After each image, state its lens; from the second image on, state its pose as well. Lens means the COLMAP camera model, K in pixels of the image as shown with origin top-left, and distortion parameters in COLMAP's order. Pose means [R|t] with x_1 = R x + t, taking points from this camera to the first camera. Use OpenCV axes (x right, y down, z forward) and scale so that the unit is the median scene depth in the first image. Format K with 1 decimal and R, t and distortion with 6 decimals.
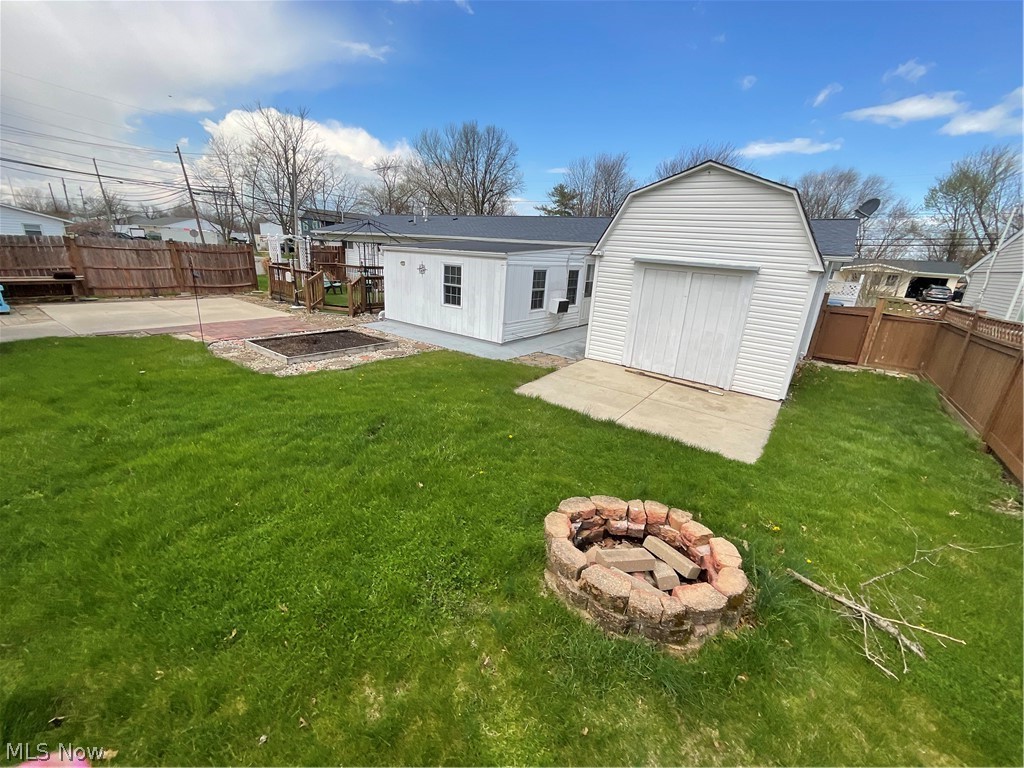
lens RADIAL K [[414.2, 0, 511.9], [0, 414.2, 381.6], [0, 0, 1]] dist [-0.000425, 0.000809]
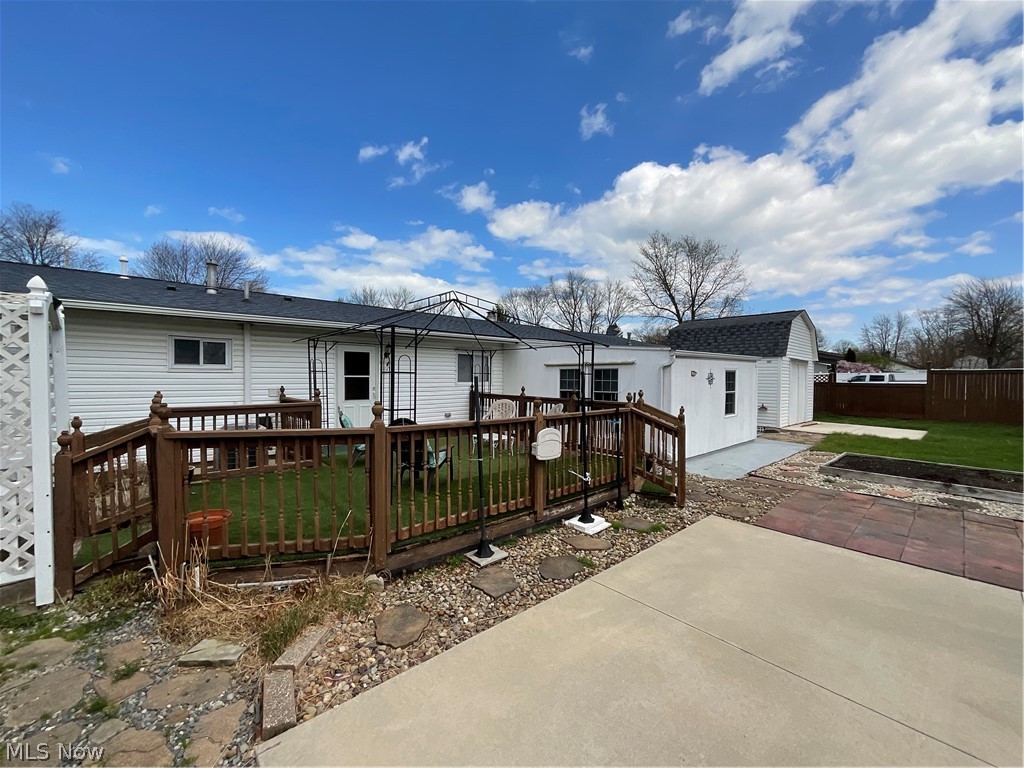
lens RADIAL K [[414.2, 0, 511.9], [0, 414.2, 381.6], [0, 0, 1]] dist [-0.000425, 0.000809]
pose [[0.231228, -0.075293, 0.969982, -1.204276], [0.304640, 0.952467, 0.001313, -0.444766], [-0.923974, 0.295192, 0.243174, 1.359786]]
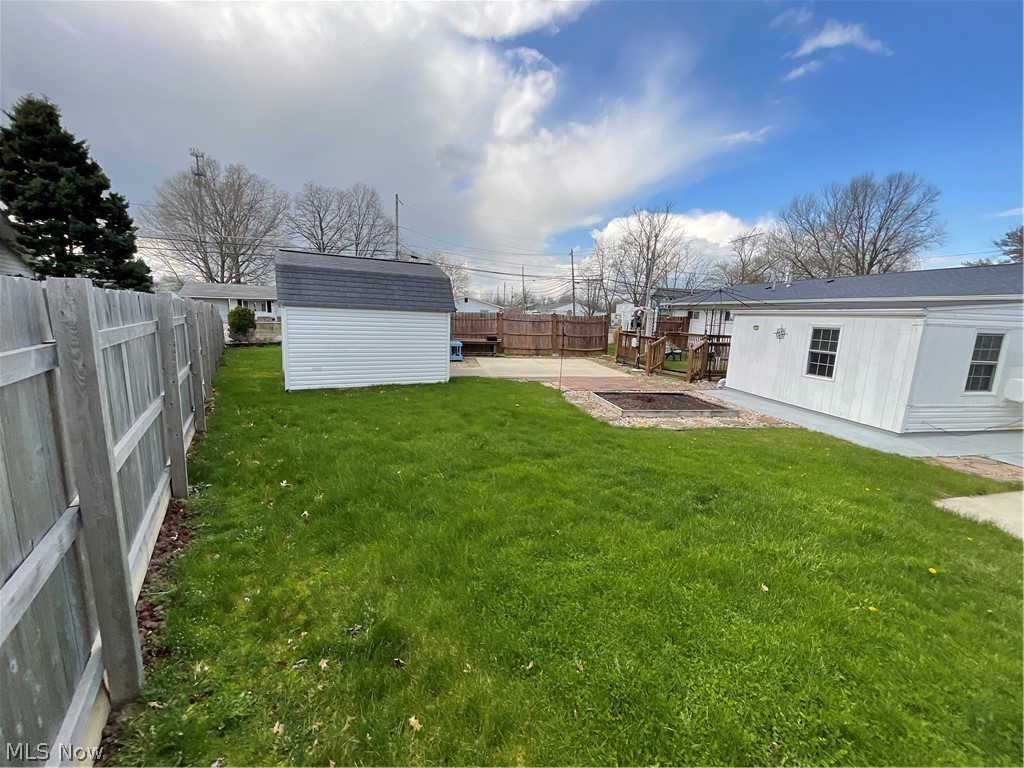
lens RADIAL K [[414.2, 0, 511.9], [0, 414.2, 381.6], [0, 0, 1]] dist [-0.000425, 0.000809]
pose [[0.722566, 0.078444, -0.686837, -0.026241], [-0.196560, 0.975846, -0.095333, 0.019433], [0.662769, 0.203889, 0.720533, 0.039980]]
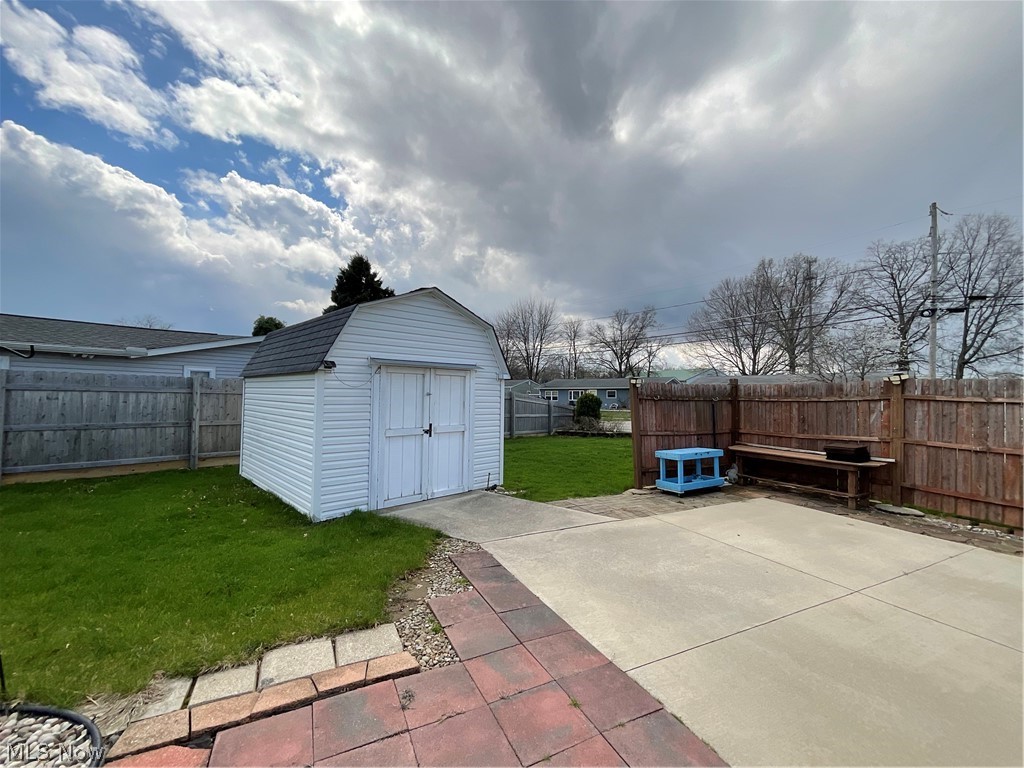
lens RADIAL K [[414.2, 0, 511.9], [0, 414.2, 381.6], [0, 0, 1]] dist [-0.000425, 0.000809]
pose [[-0.497732, -0.099366, -0.861620, -0.545991], [-0.296987, 0.952888, 0.061669, -0.315415], [0.814900, 0.286584, -0.503794, 1.131748]]
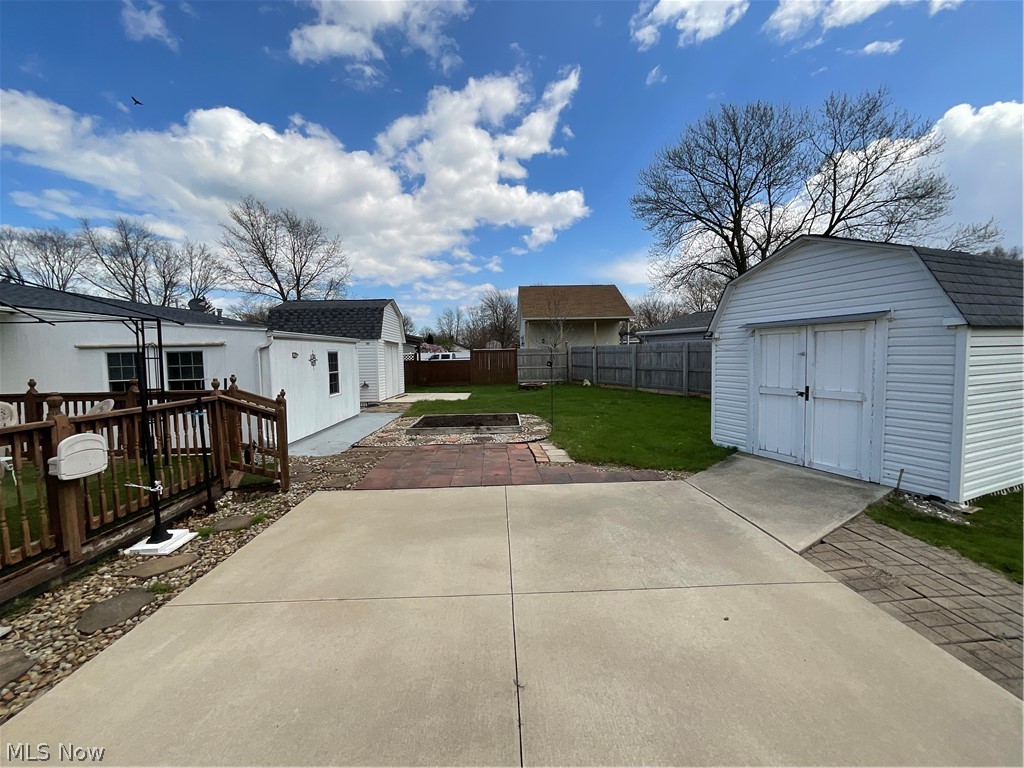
lens RADIAL K [[412.7, 0, 512.3], [0, 412.7, 387.9], [0, 0, 1]] dist [0.000067, -0.000561]
pose [[-0.599768, -0.114897, 0.791882, -1.219425], [0.225215, 0.925391, 0.304845, -0.439971], [-0.767826, 0.361180, -0.529143, 1.344524]]
